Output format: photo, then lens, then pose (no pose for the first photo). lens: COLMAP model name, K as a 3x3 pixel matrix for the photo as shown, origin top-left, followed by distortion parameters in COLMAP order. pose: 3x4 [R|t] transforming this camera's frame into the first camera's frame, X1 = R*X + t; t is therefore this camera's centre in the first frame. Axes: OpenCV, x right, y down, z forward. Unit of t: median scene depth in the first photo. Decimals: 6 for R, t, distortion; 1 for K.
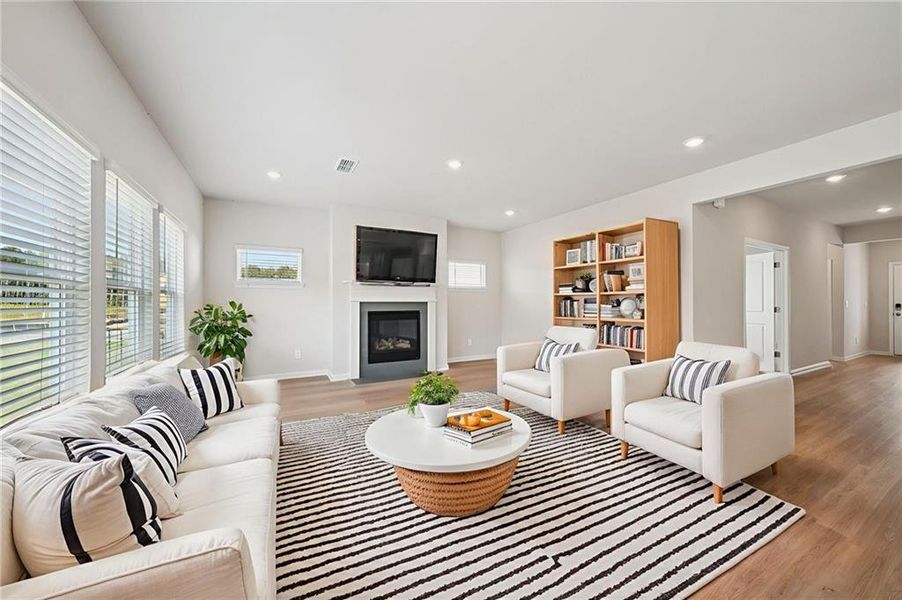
lens RADIAL K [[331.1, 0, 451.3], [0, 331.1, 303.8], [0, 0, 1]] dist [-0.003387, -0.000244]
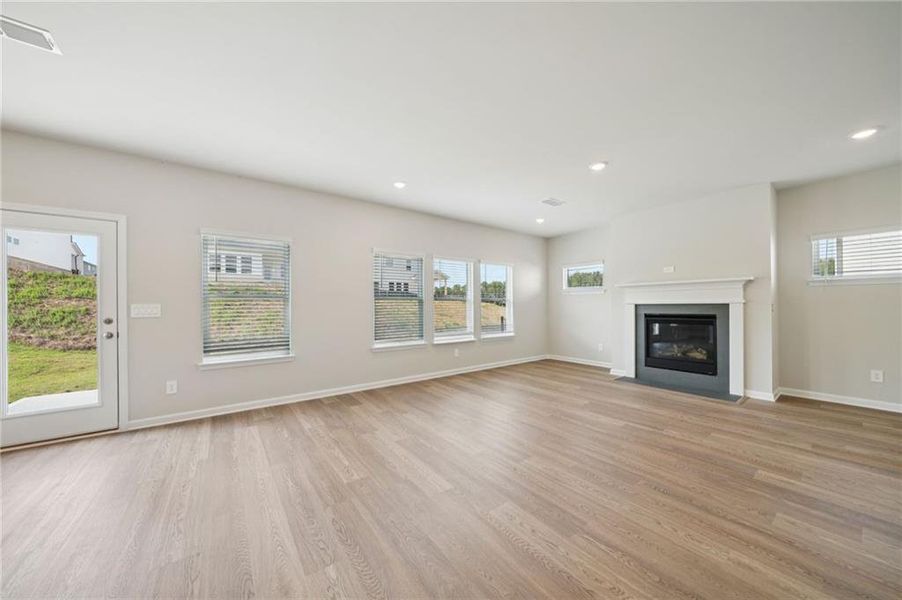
lens RADIAL K [[311.1, 0, 453.4], [0, 311.1, 304.0], [0, 0, 1]] dist [-0.005029, -0.000075]
pose [[0.157693, -0.003355, -0.987482, 0.579024], [0.003840, 0.999989, -0.002785, -0.006138], [0.987481, -0.003352, 0.157704, 0.280470]]
